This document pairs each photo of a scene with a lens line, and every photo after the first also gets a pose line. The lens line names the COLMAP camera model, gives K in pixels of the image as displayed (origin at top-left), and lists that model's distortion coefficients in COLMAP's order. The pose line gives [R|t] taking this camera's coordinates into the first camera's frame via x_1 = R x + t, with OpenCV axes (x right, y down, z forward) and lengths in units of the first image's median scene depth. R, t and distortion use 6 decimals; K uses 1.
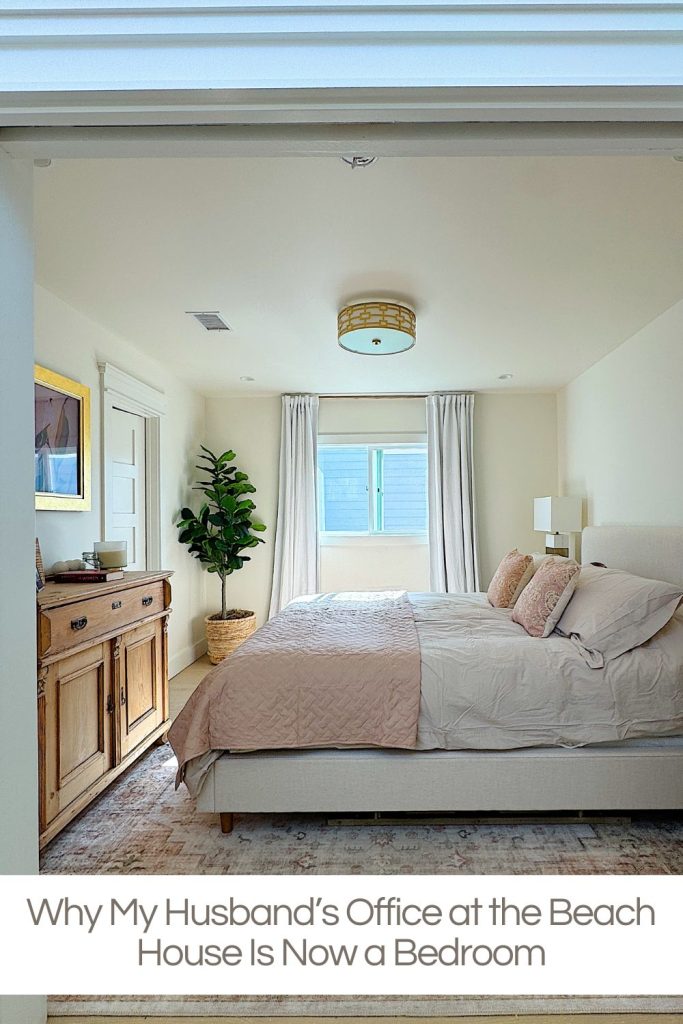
lens RADIAL K [[544.7, 0, 396.0], [0, 544.7, 546.6], [0, 0, 1]] dist [-0.004586, -0.004198]
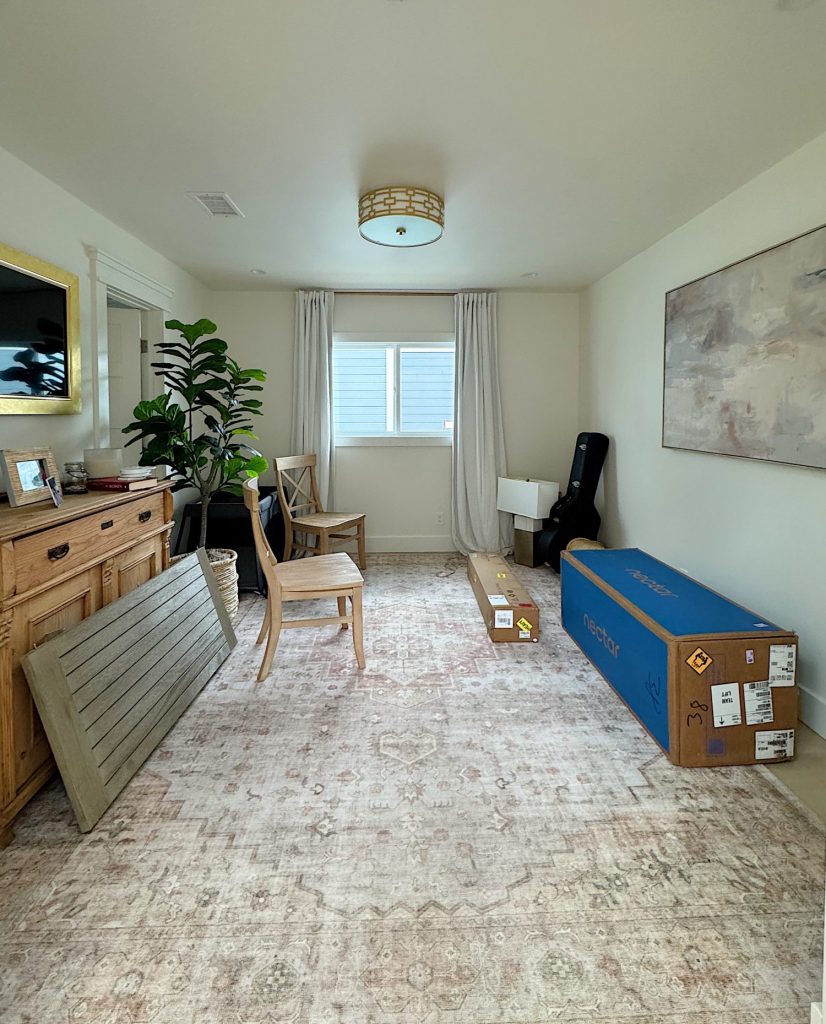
lens RADIAL K [[514.0, 0, 423.4], [0, 514.0, 450.1], [0, 0, 1]] dist [-0.005395, 0.000080]
pose [[0.999183, 0.006219, 0.039938, -0.036442], [-0.007121, 0.999722, 0.022490, -0.033872], [-0.039787, -0.022756, 0.998949, 0.153848]]
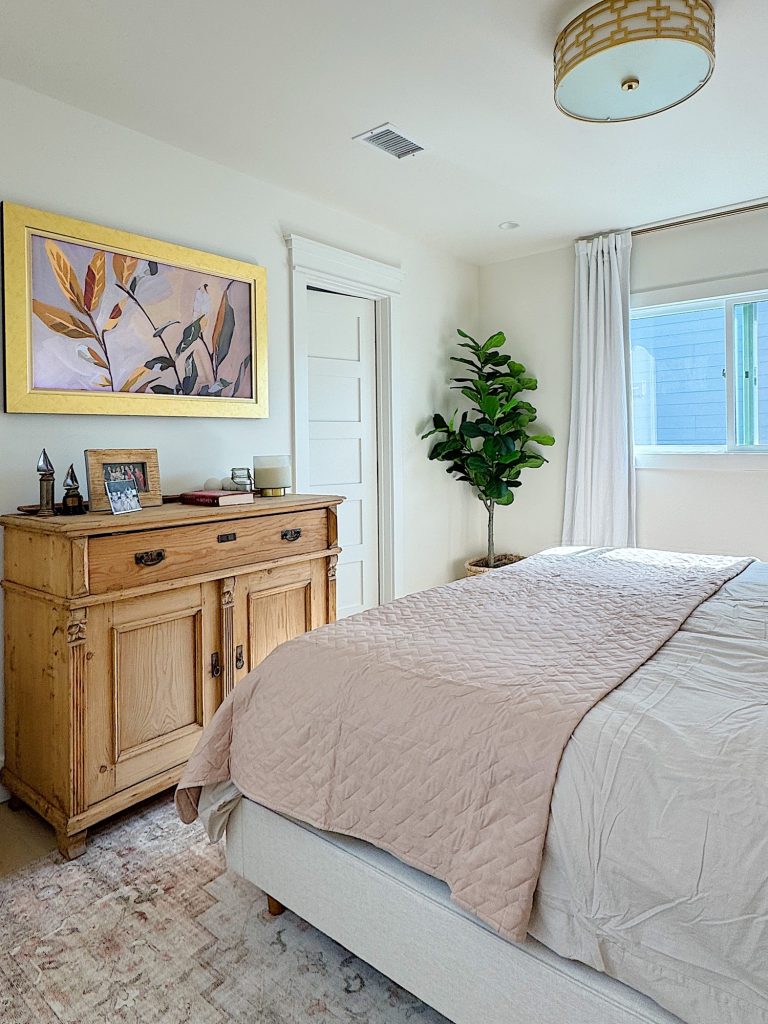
lens RADIAL K [[646.5, 0, 356.8], [0, 646.5, 457.8], [0, 0, 1]] dist [-0.005989, -0.001117]
pose [[0.746346, 0.015627, -0.665375, 0.226305], [-0.025310, 0.999668, -0.004911, -0.004403], [0.665077, 0.020506, 0.746493, 0.438954]]
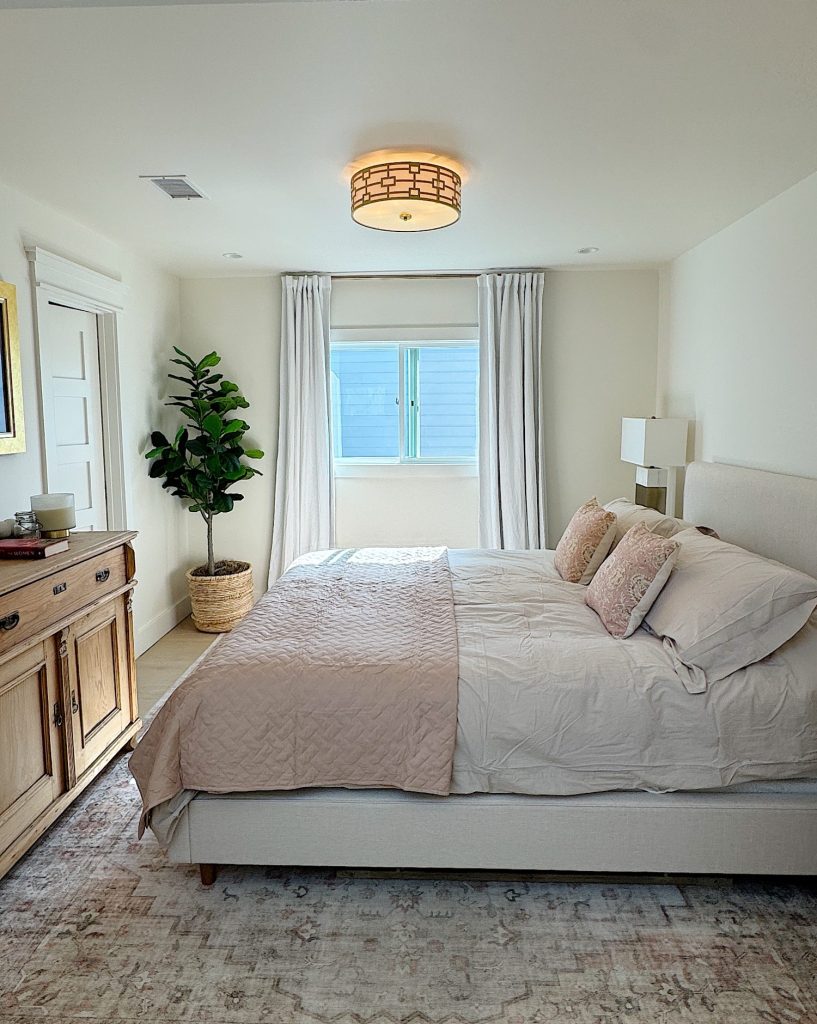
lens RADIAL K [[702.1, 0, 415.9], [0, 702.1, 519.2], [0, 0, 1]] dist [-0.005764, -0.002905]
pose [[0.999291, 0.008710, -0.036616, 0.018150], [-0.004809, 0.994430, 0.105291, -0.093760], [0.037329, -0.105040, 0.993767, 0.055820]]
